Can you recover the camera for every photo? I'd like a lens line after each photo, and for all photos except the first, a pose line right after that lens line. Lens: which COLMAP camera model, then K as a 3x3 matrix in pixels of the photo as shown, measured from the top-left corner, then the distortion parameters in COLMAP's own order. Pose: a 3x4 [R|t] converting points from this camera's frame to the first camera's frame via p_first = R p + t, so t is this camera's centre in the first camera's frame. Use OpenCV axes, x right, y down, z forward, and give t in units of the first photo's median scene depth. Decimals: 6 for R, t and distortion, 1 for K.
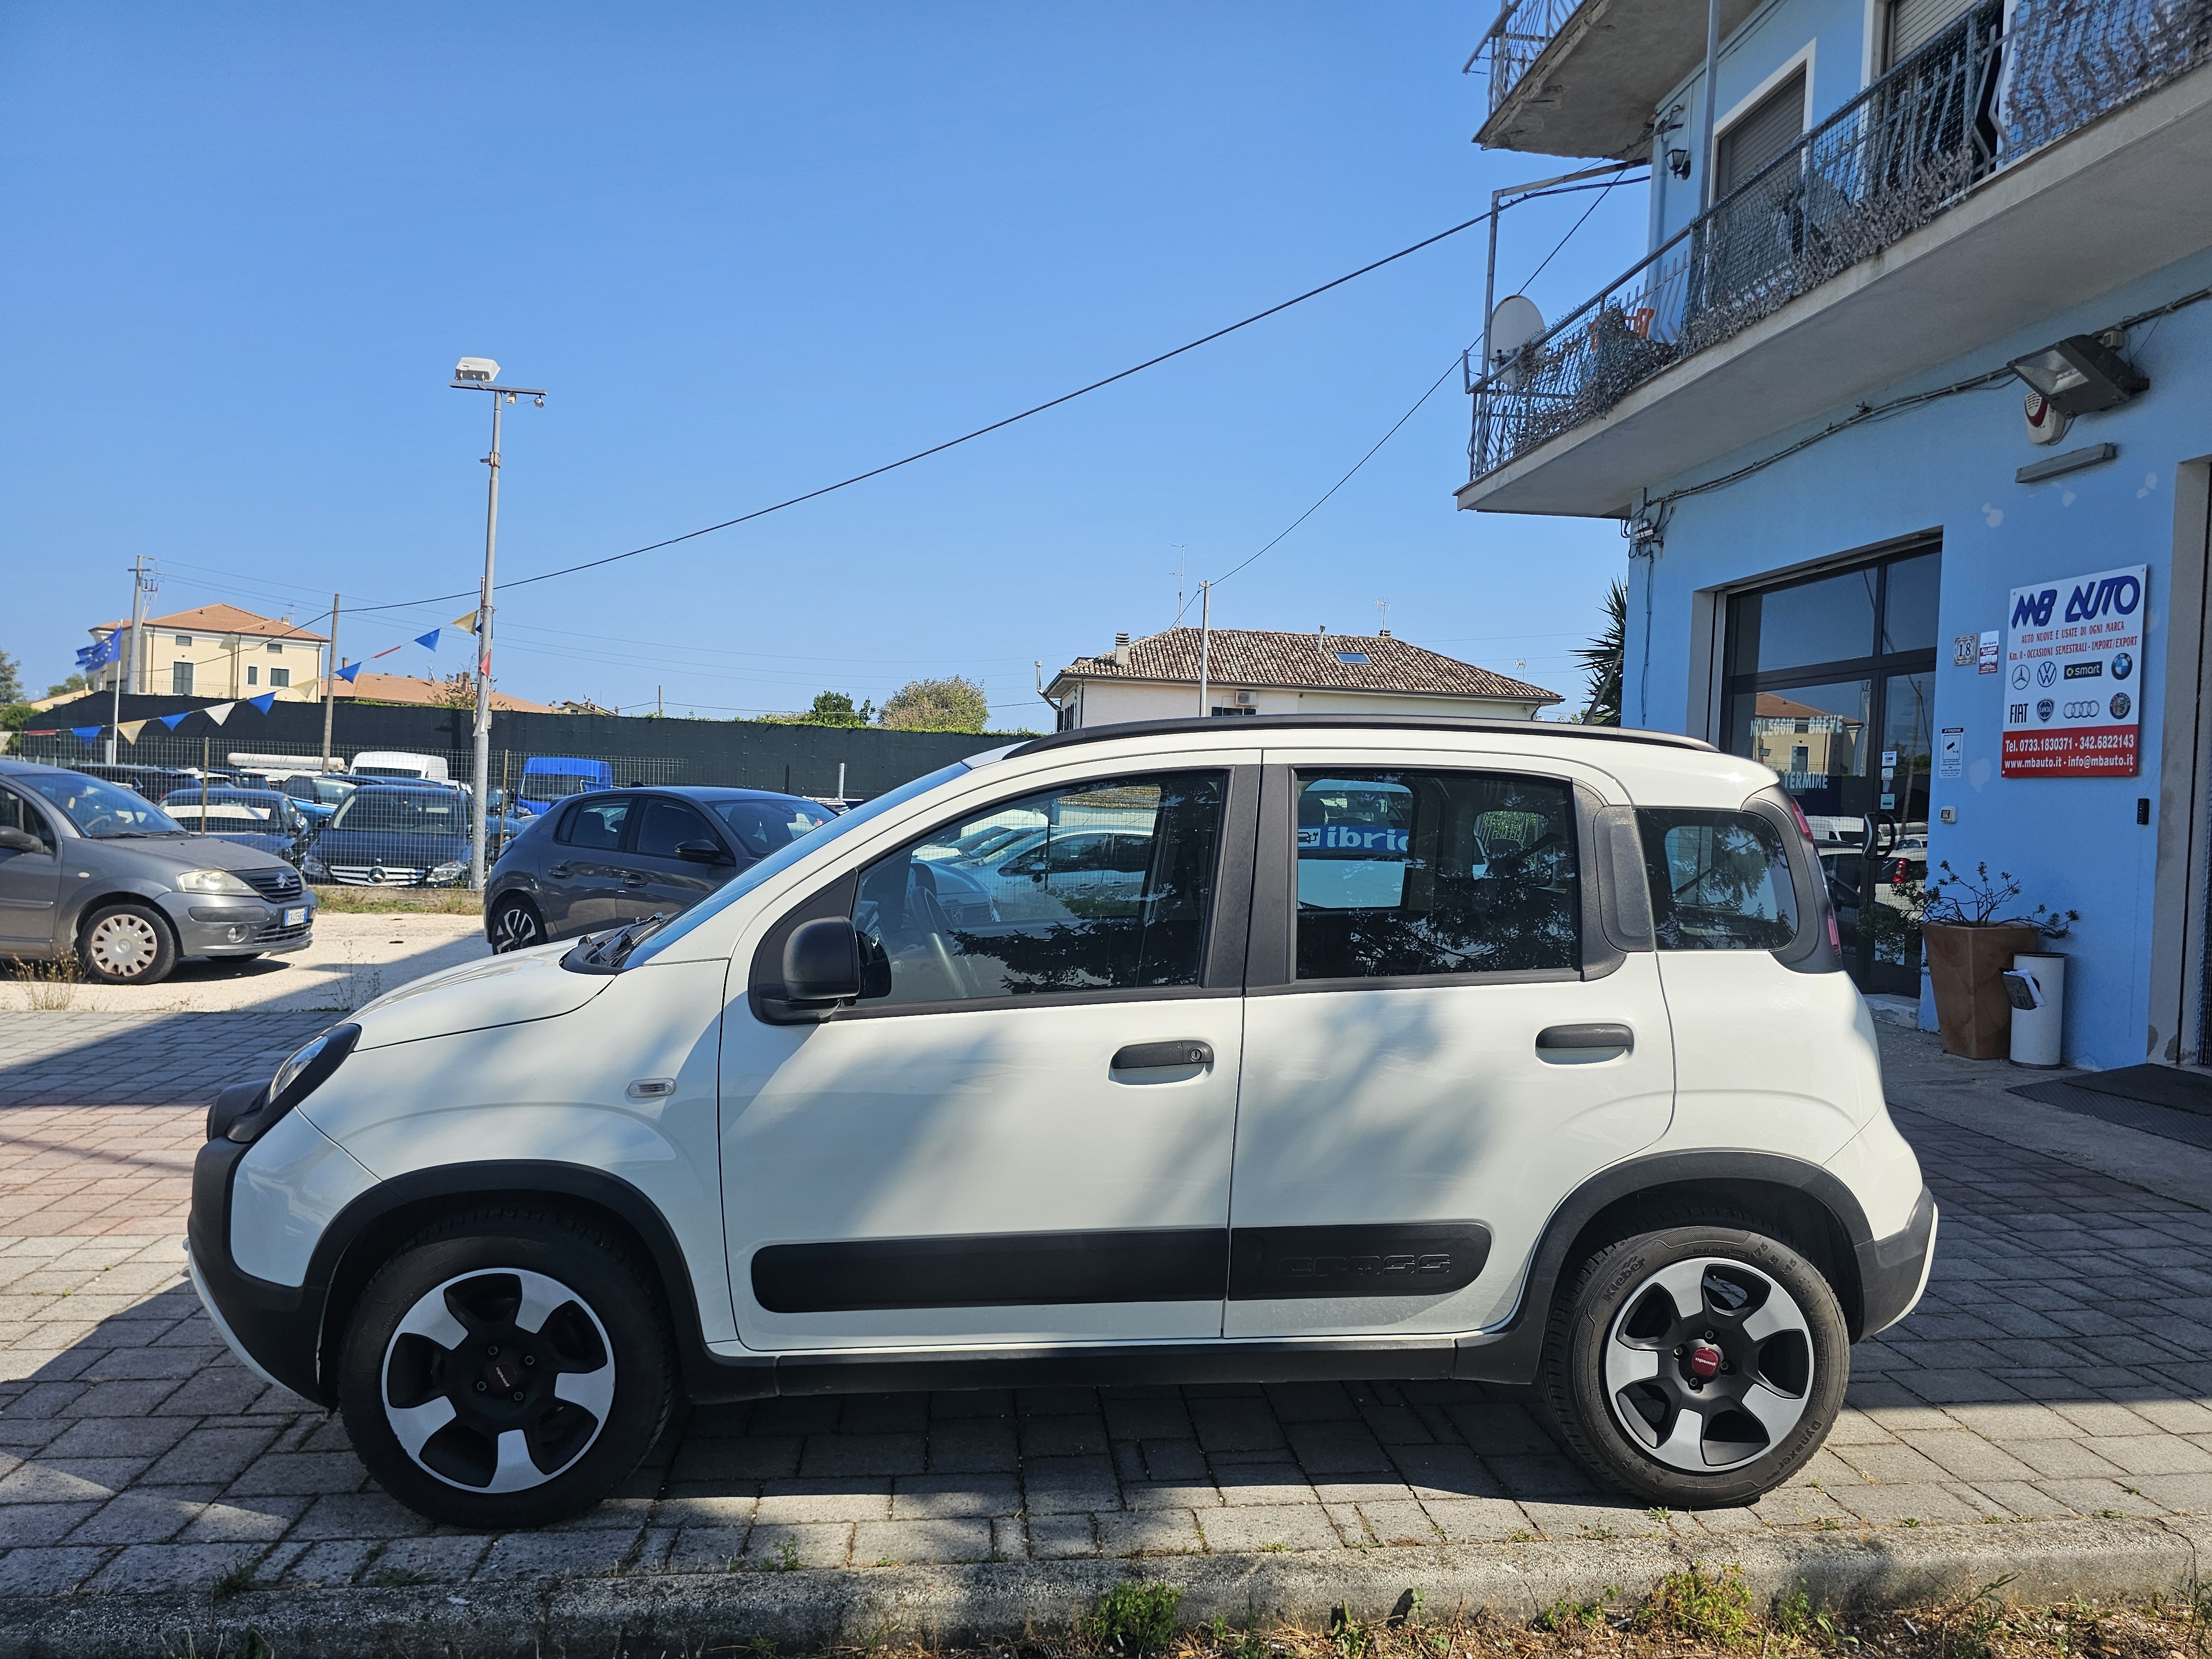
lens RADIAL K [[1483.2, 0, 1127.1], [0, 1483.2, 819.6], [0, 0, 1]] dist [0.061075, -0.062776]
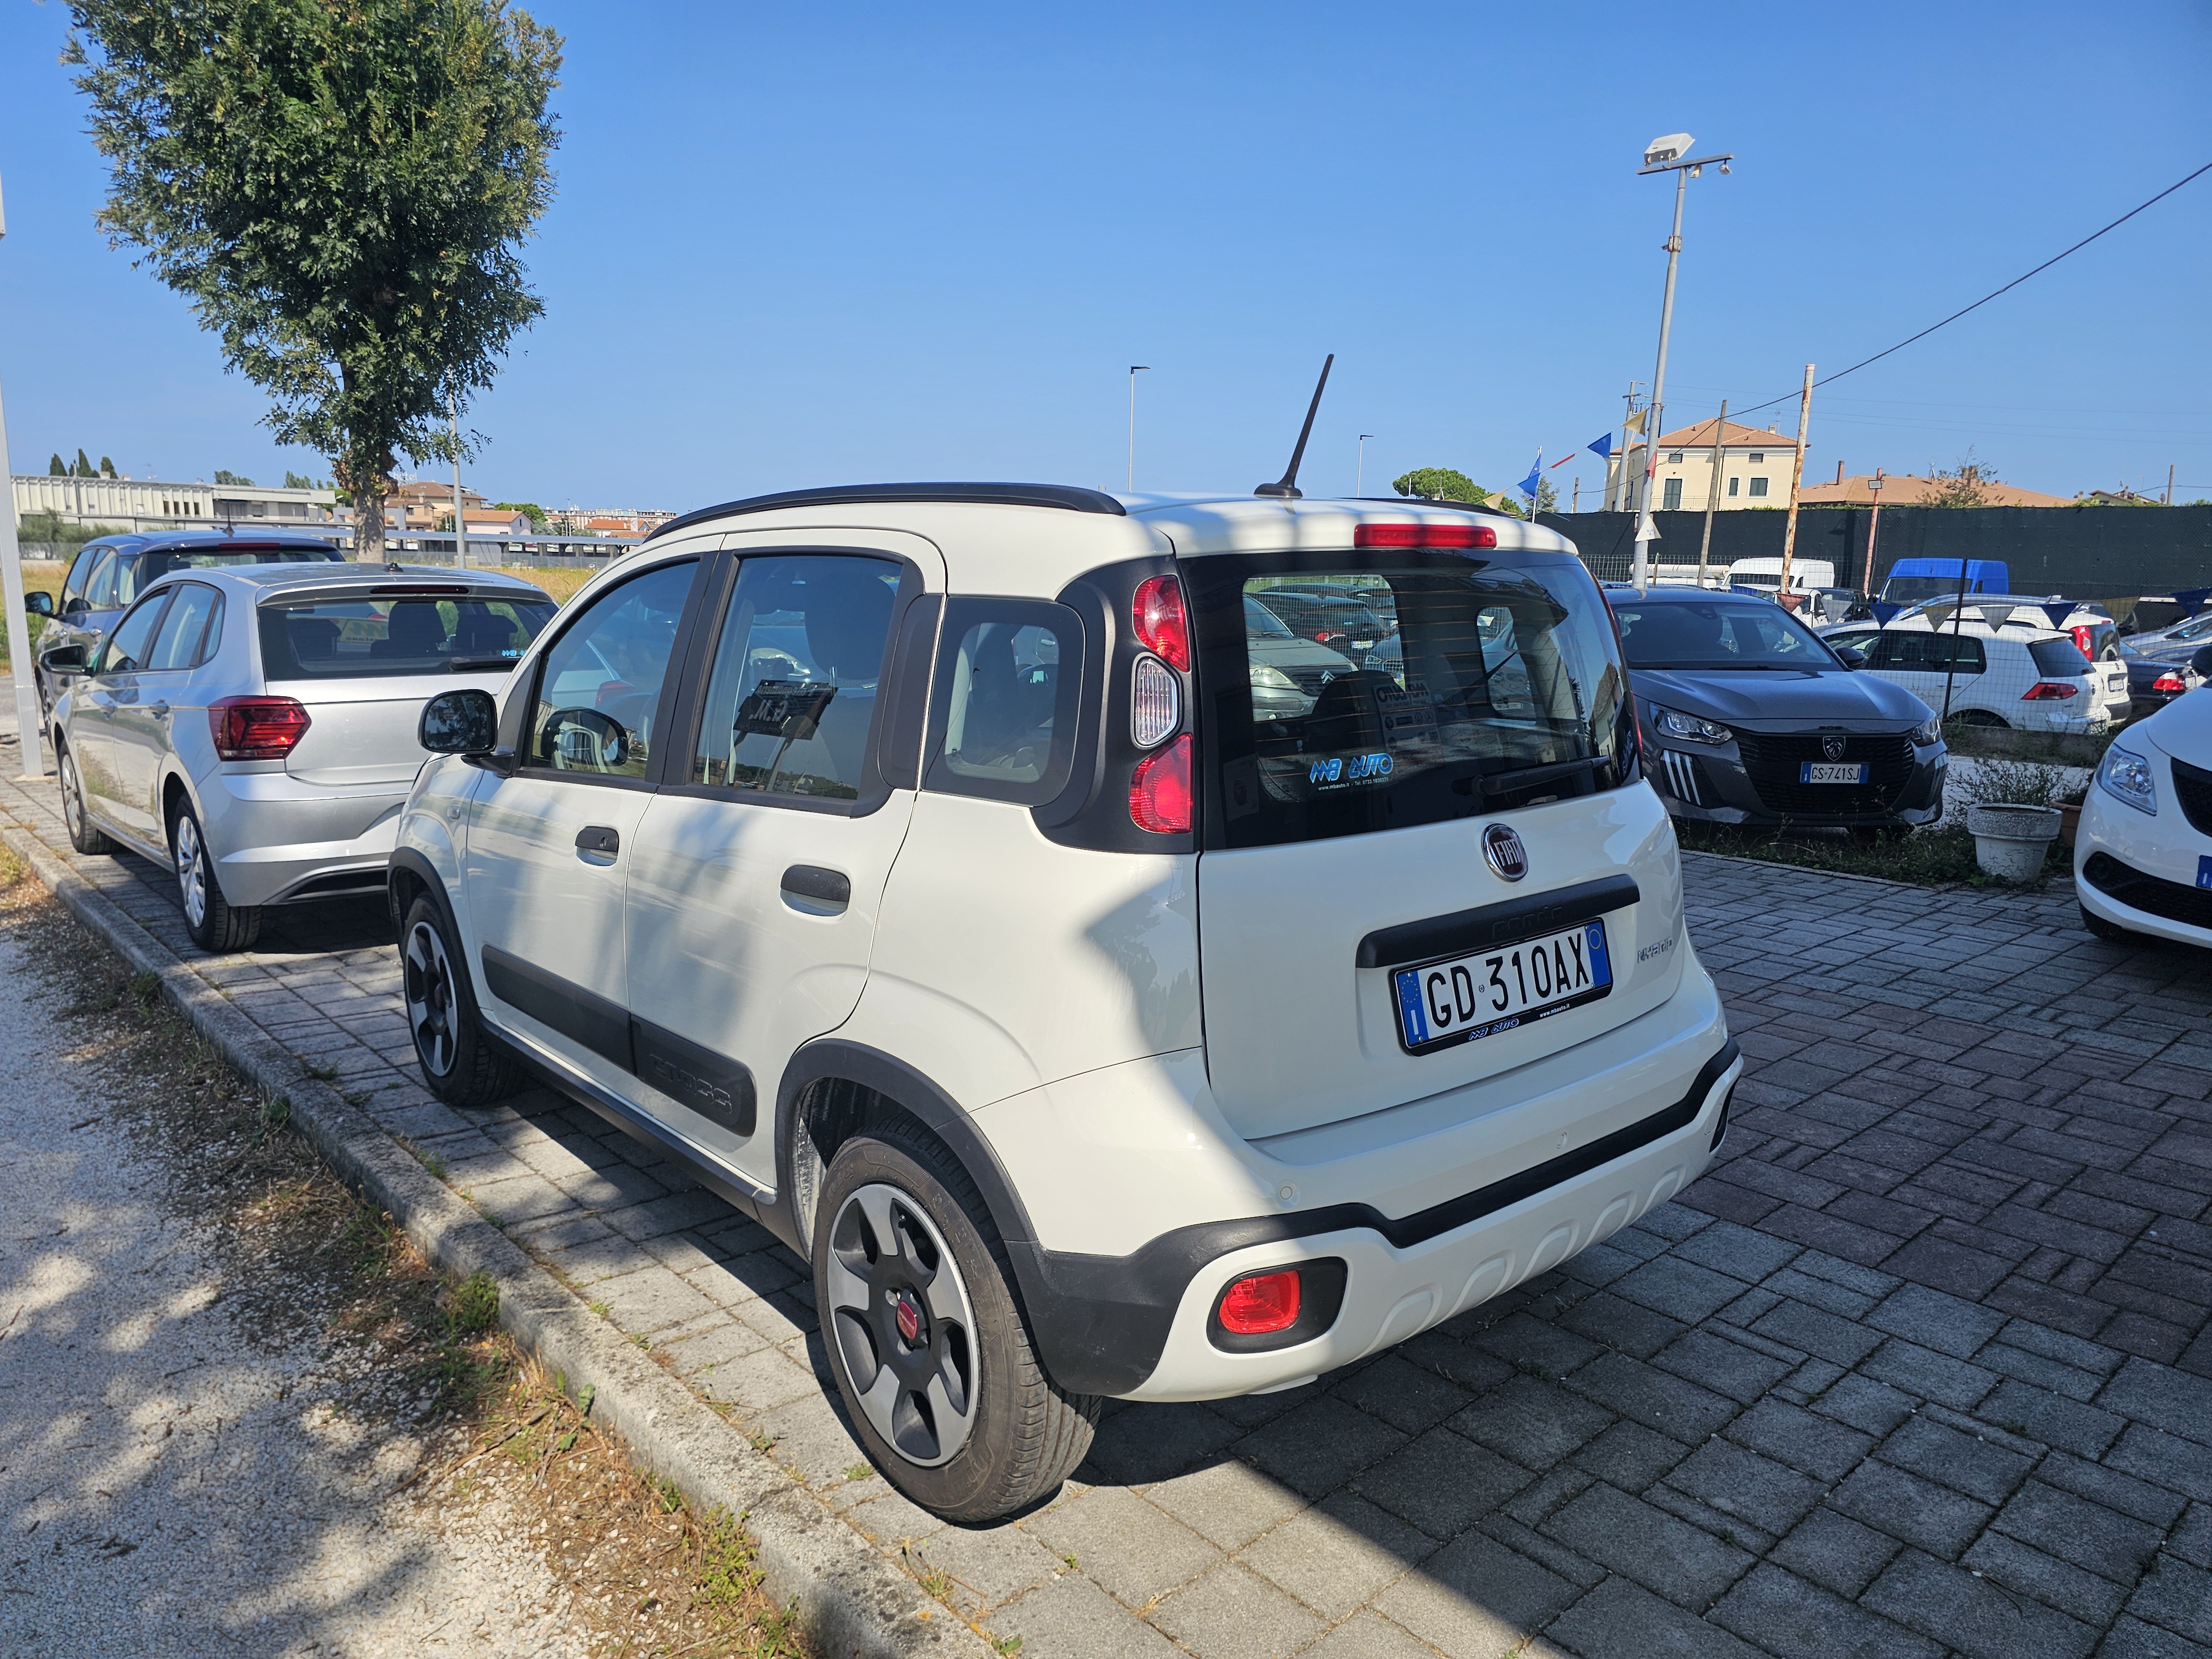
lens RADIAL K [[1484.6, 0, 1087.1], [0, 1484.6, 834.0], [0, 0, 1]] dist [0.073869, -0.075821]
pose [[0.577751, 0.120444, -0.807278, 0.383798], [-0.009817, 0.990006, 0.140680, 0.001708], [0.816154, -0.073353, 0.573159, 0.242760]]
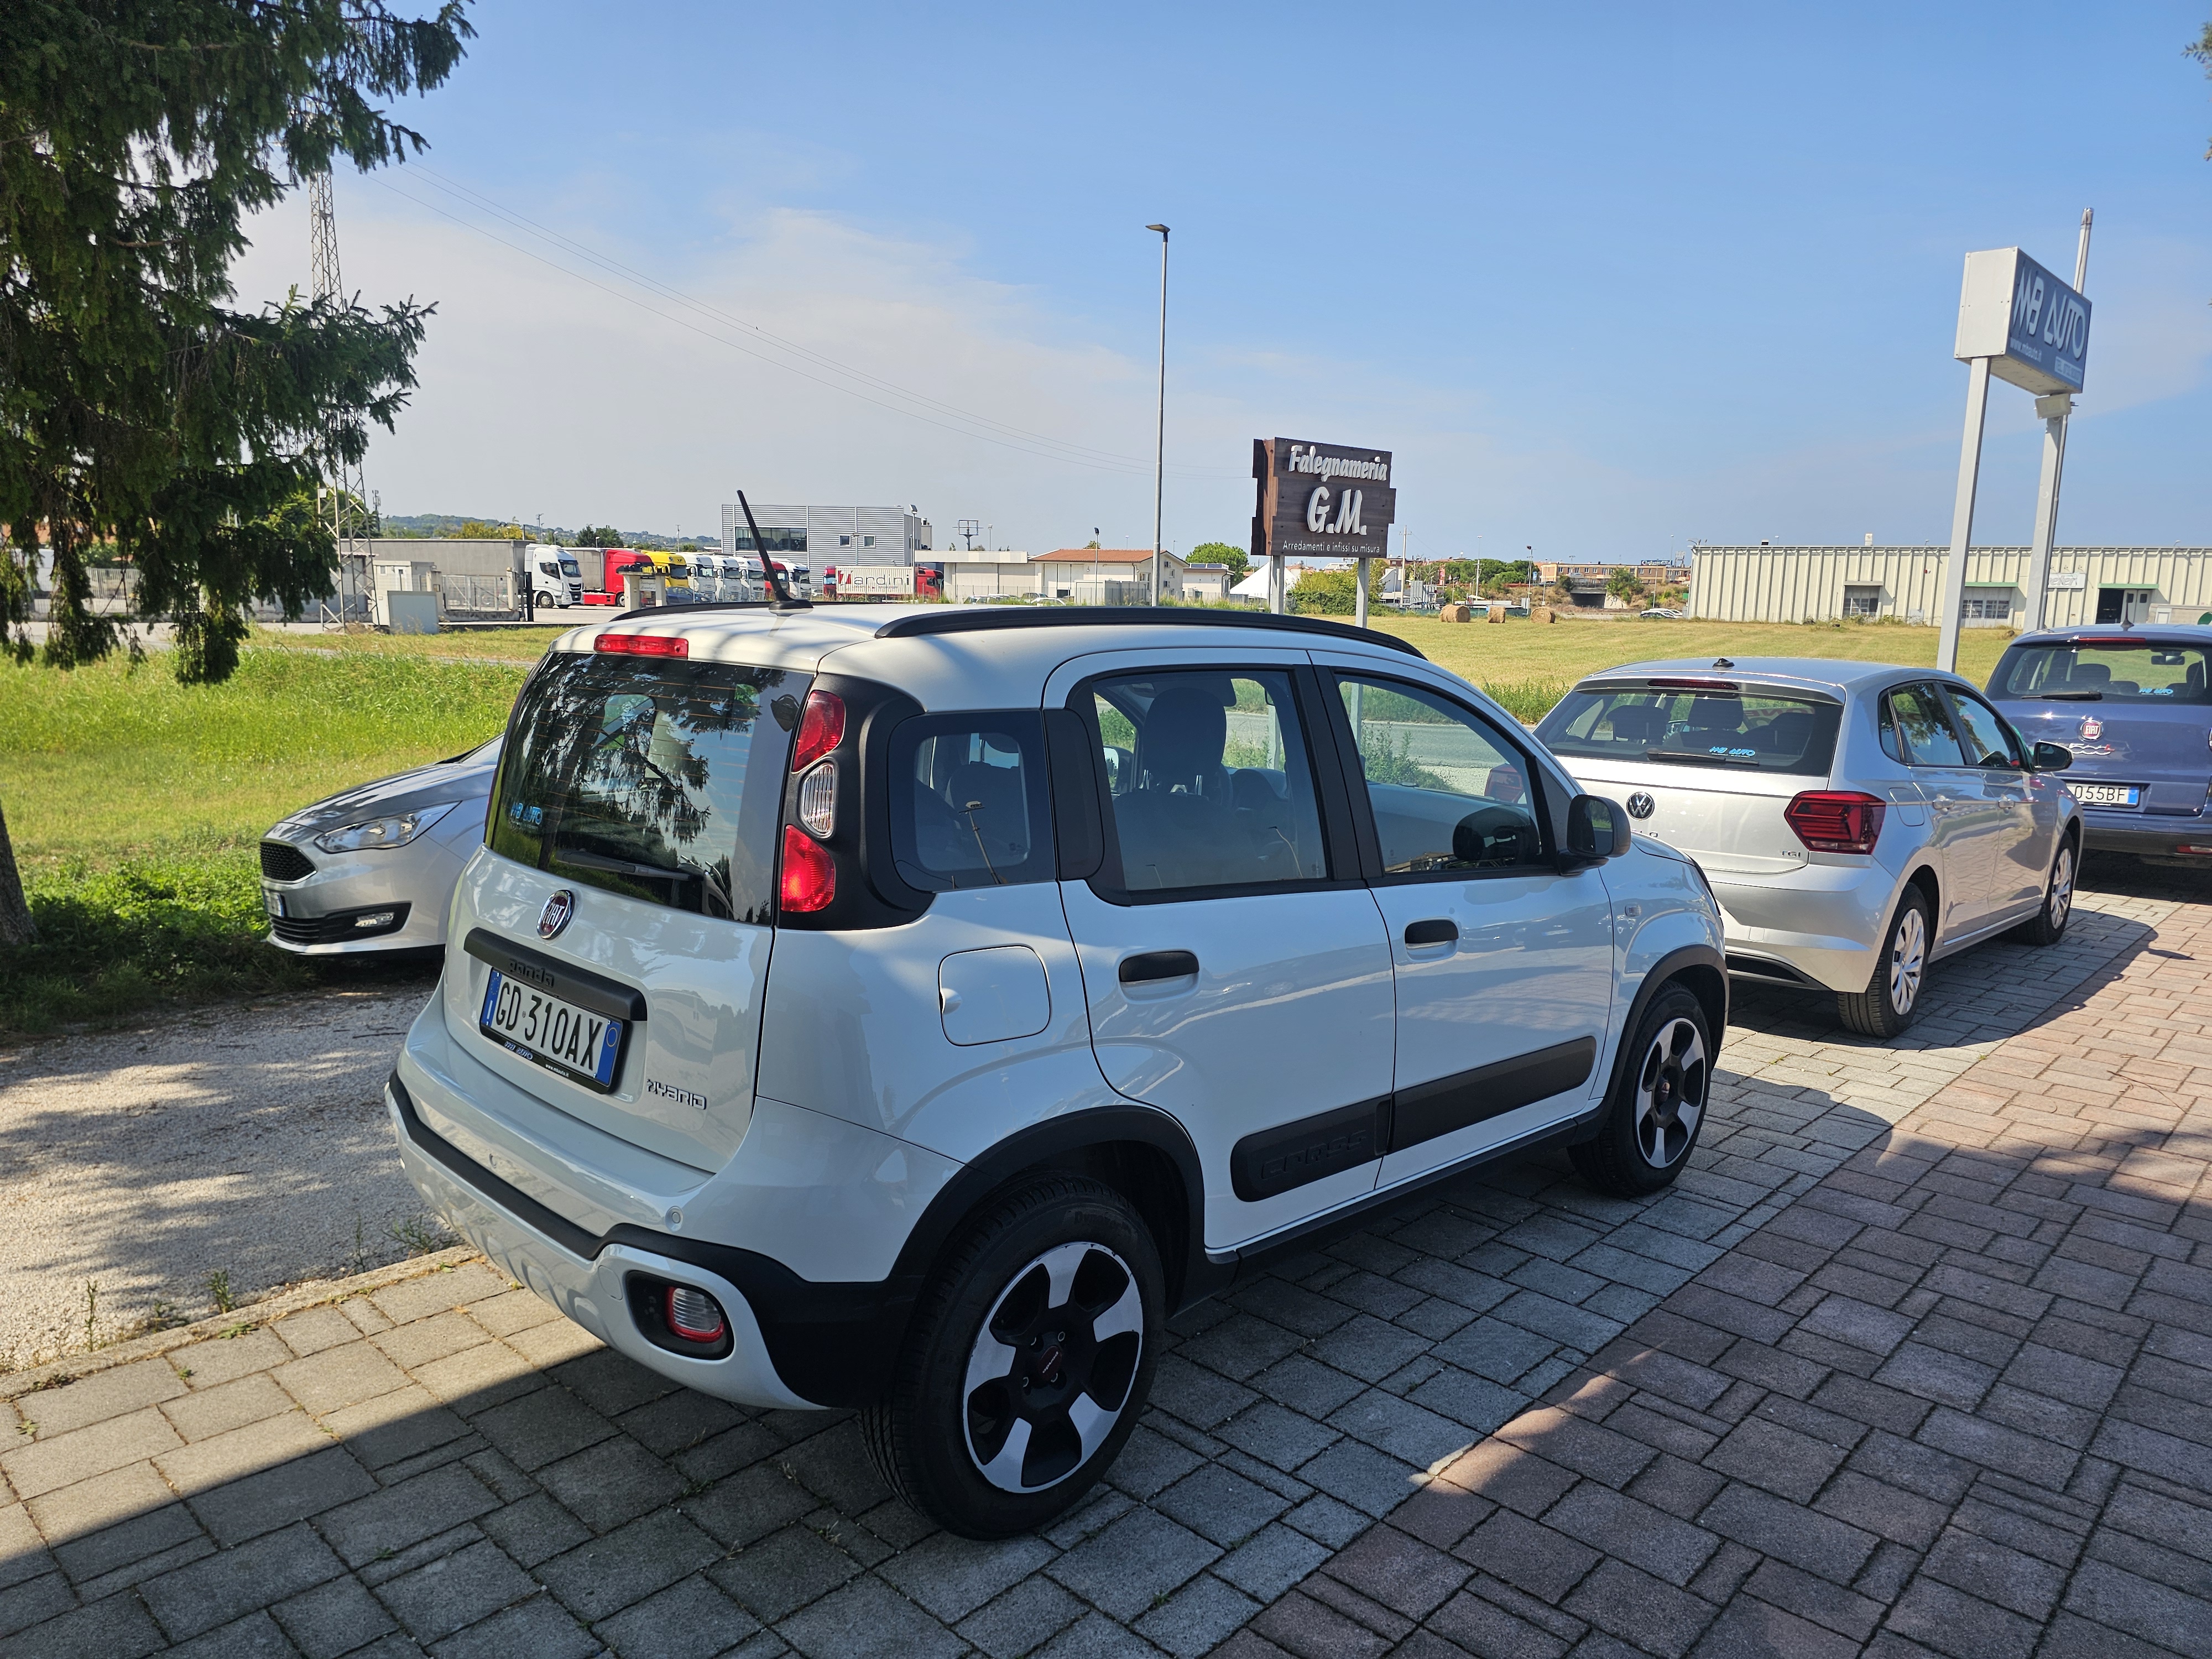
lens RADIAL K [[1477.9, 0, 1106.0], [0, 1477.9, 829.5], [0, 0, 1]] dist [0.065210, -0.065342]
pose [[-0.759531, 0.049604, -0.648577, 0.320687], [-0.059361, 0.987642, 0.145052, -0.029346], [0.647757, 0.148672, -0.747200, 0.796542]]
